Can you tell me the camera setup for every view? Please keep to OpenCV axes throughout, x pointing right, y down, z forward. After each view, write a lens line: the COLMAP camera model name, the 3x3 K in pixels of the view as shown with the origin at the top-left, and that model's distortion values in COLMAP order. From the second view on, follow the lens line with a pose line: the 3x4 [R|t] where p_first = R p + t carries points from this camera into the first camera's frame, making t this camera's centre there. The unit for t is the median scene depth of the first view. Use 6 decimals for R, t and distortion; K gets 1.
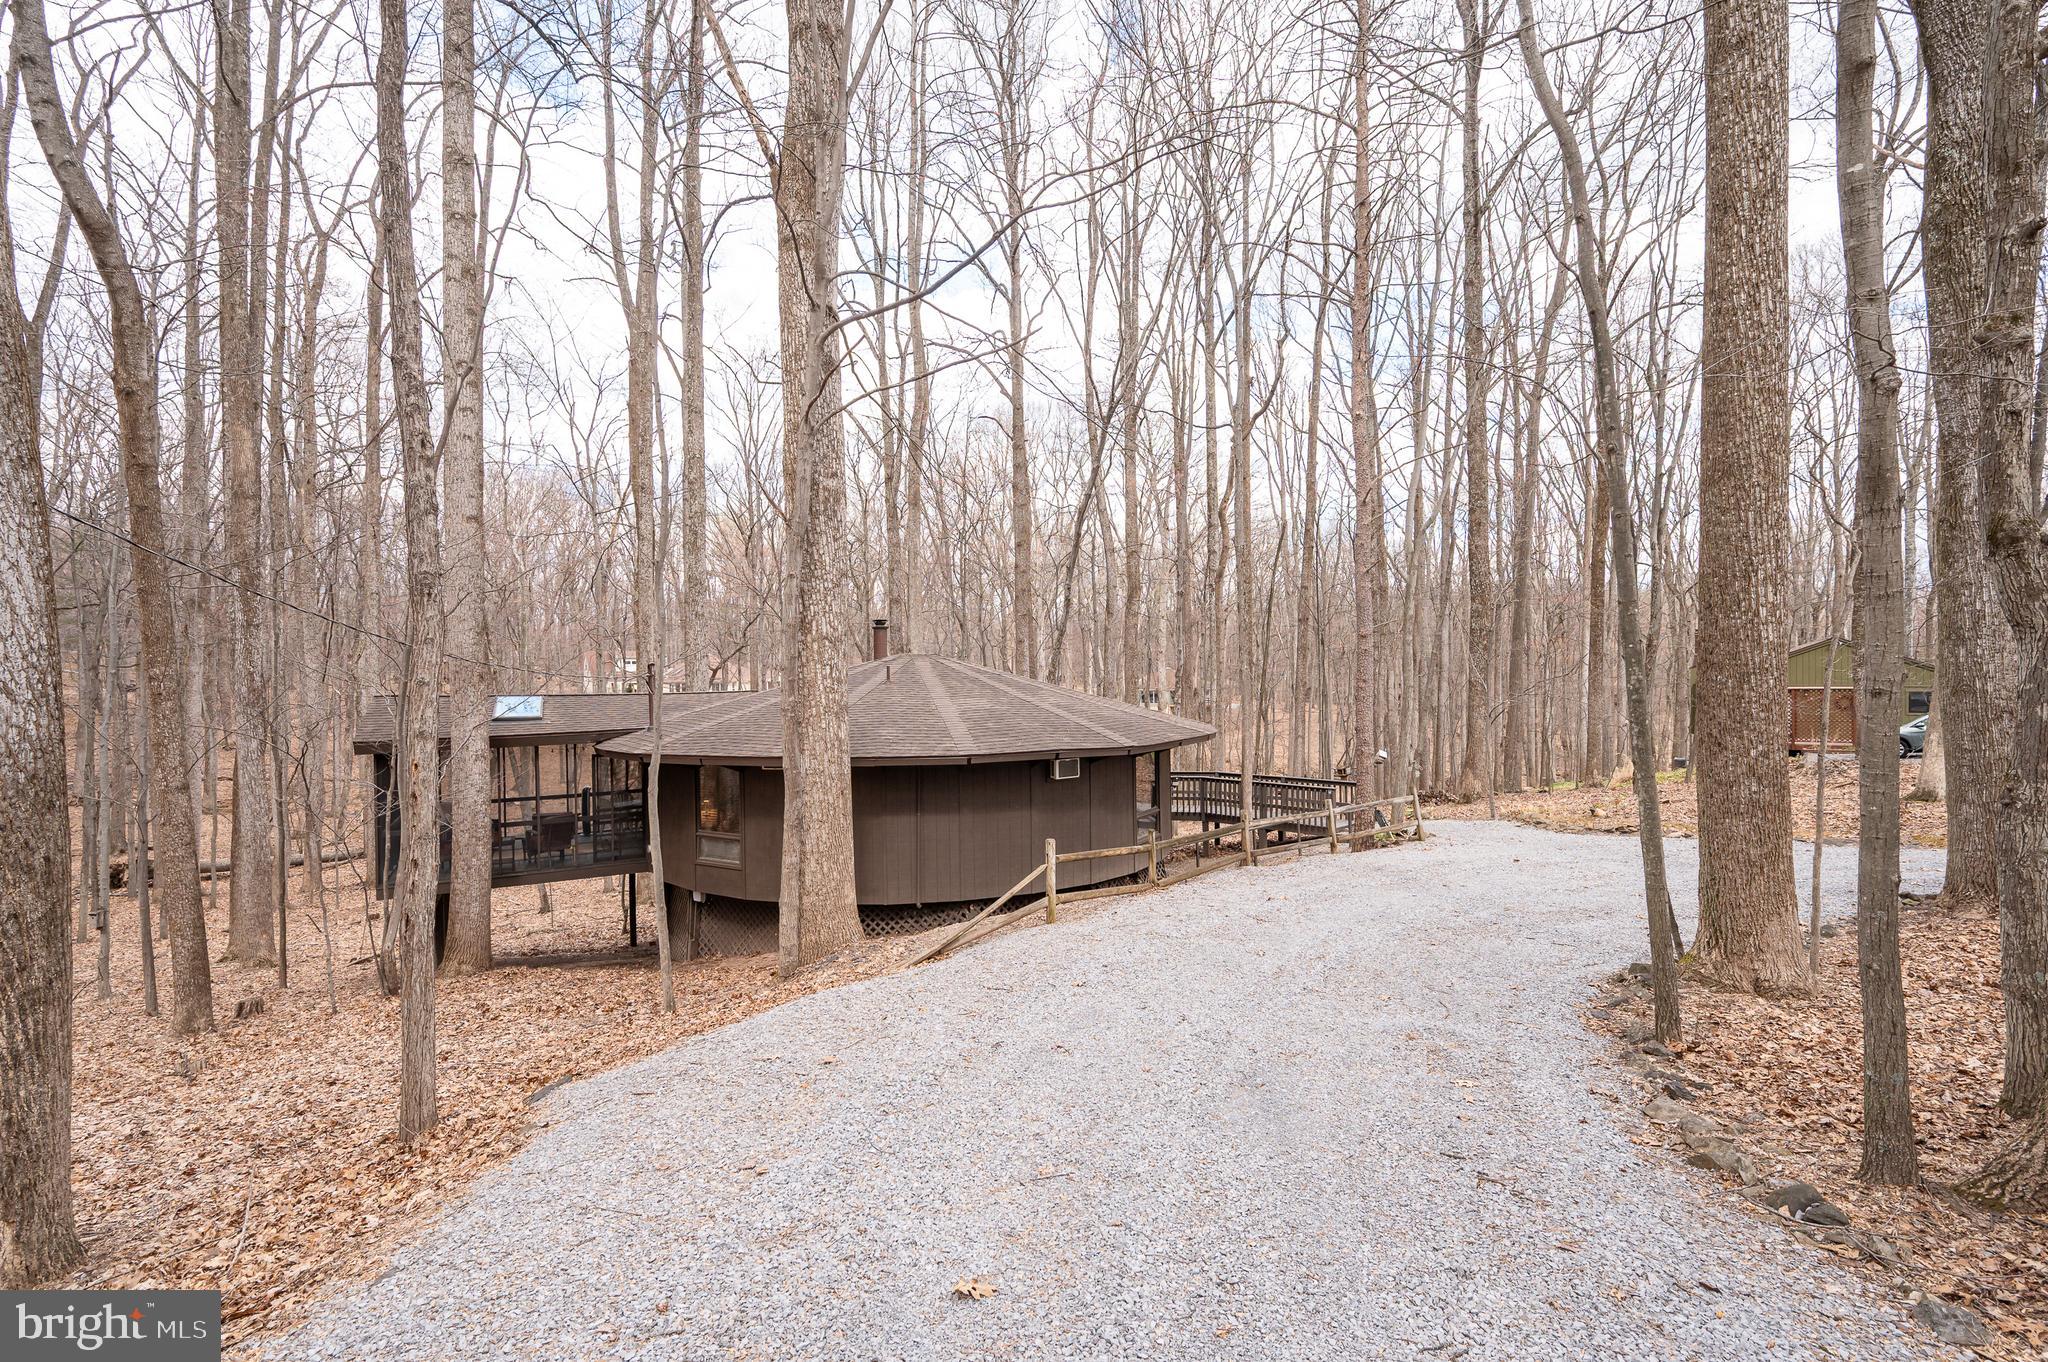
lens RADIAL K [[950.4, 0, 1024.0], [0, 950.4, 681.0], [0, 0, 1]] dist [0.003160, 0.000412]
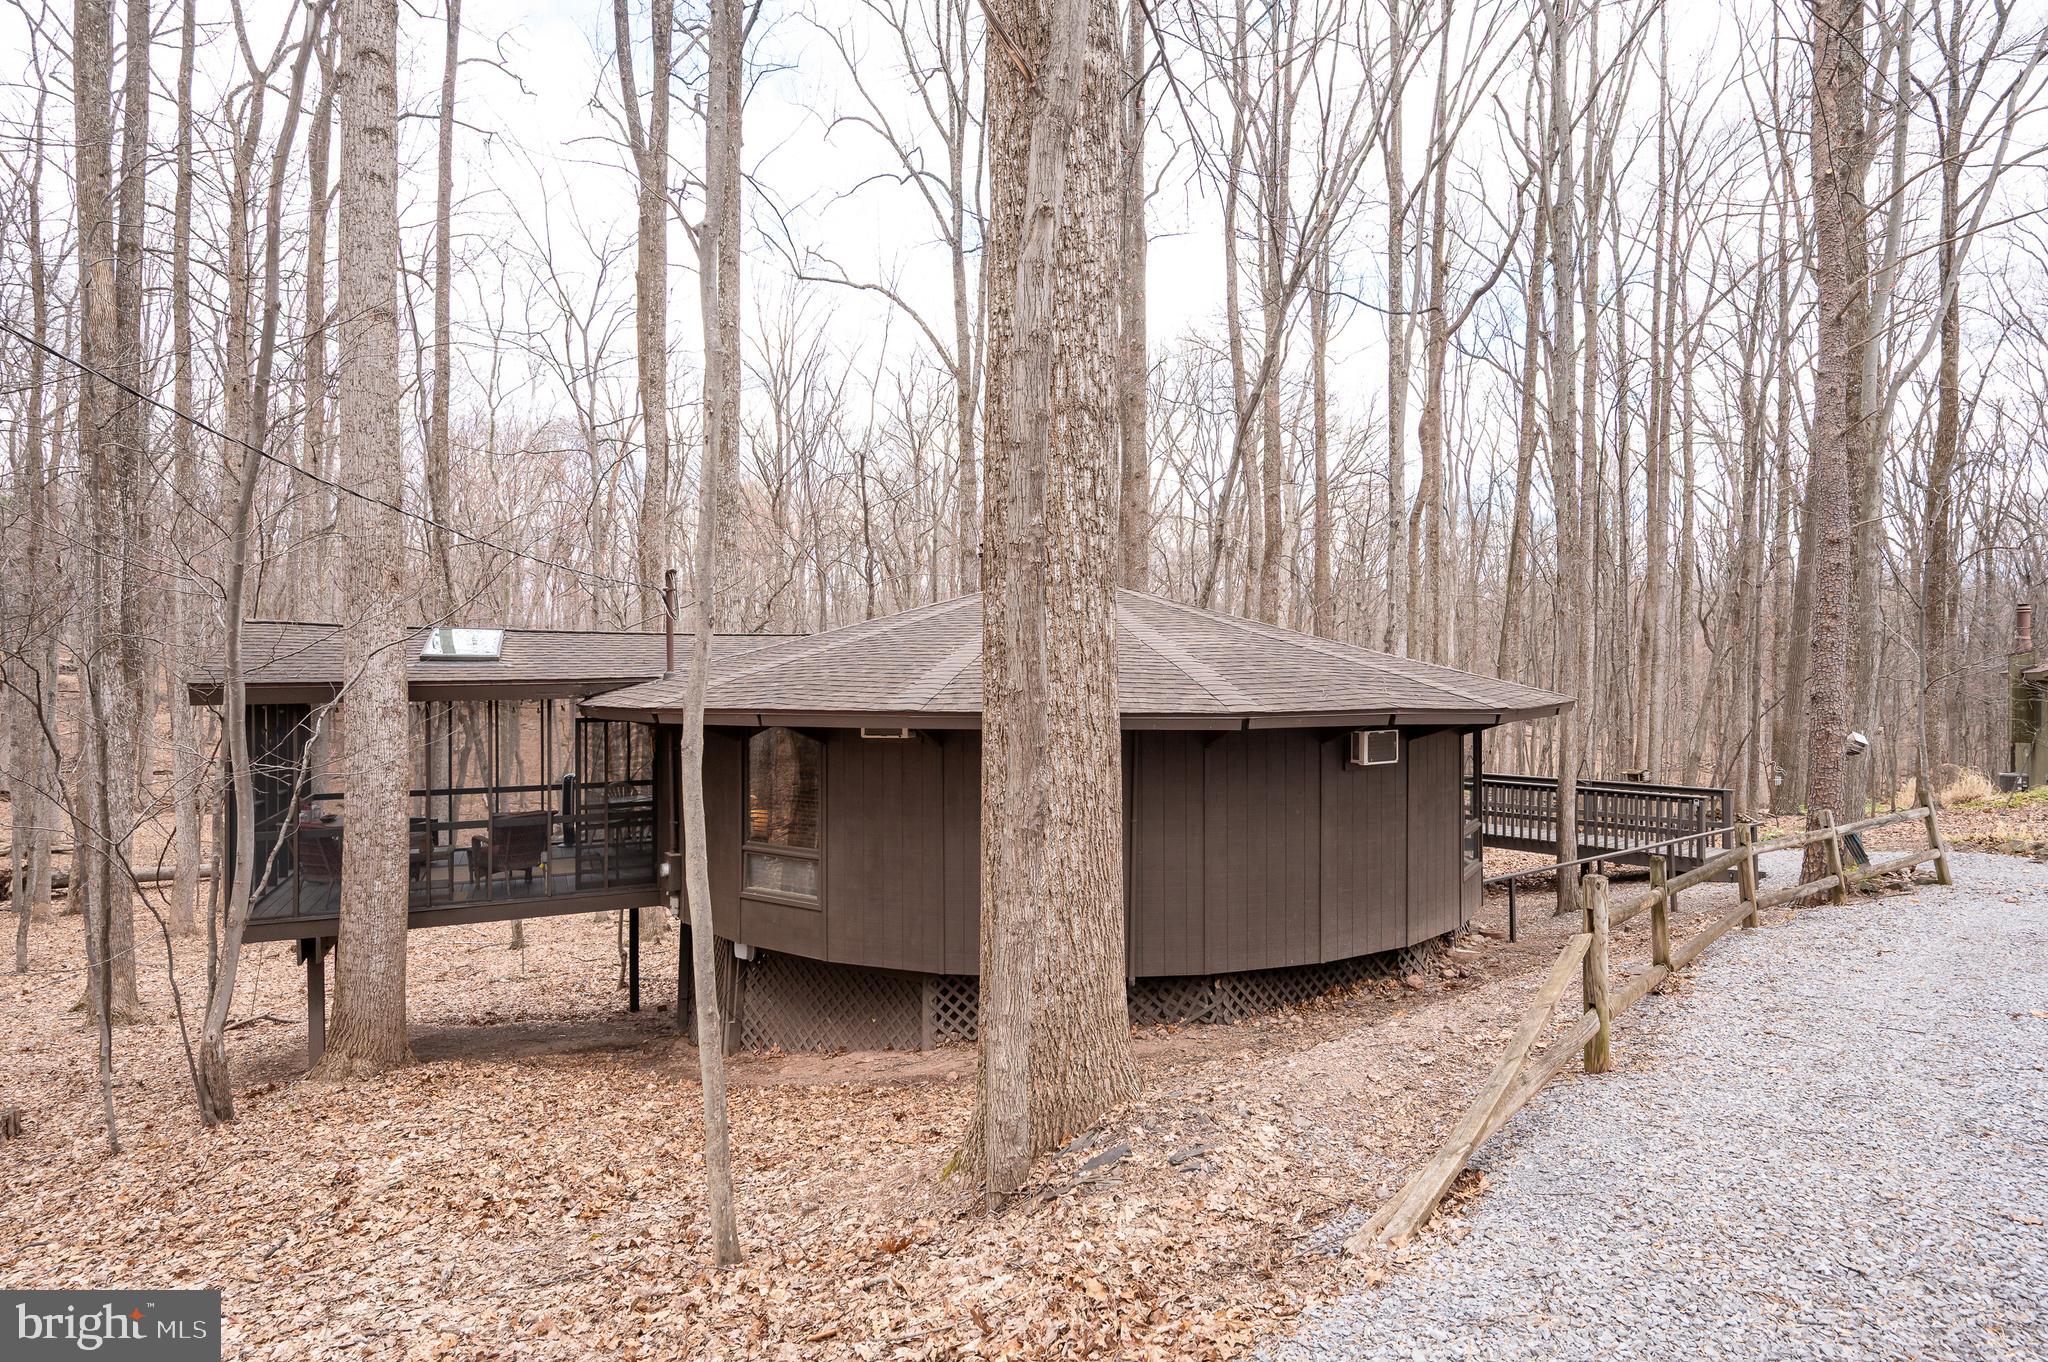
lens RADIAL K [[1078.8, 0, 1024.0], [0, 1078.8, 681.0], [0, 0, 1]] dist [-0.002717, 0.000257]
pose [[0.998979, 0.014242, -0.042865, -0.127114], [-0.014288, 0.999898, -0.000751, 0.048979], [0.042850, 0.001363, 0.999081, 0.298489]]
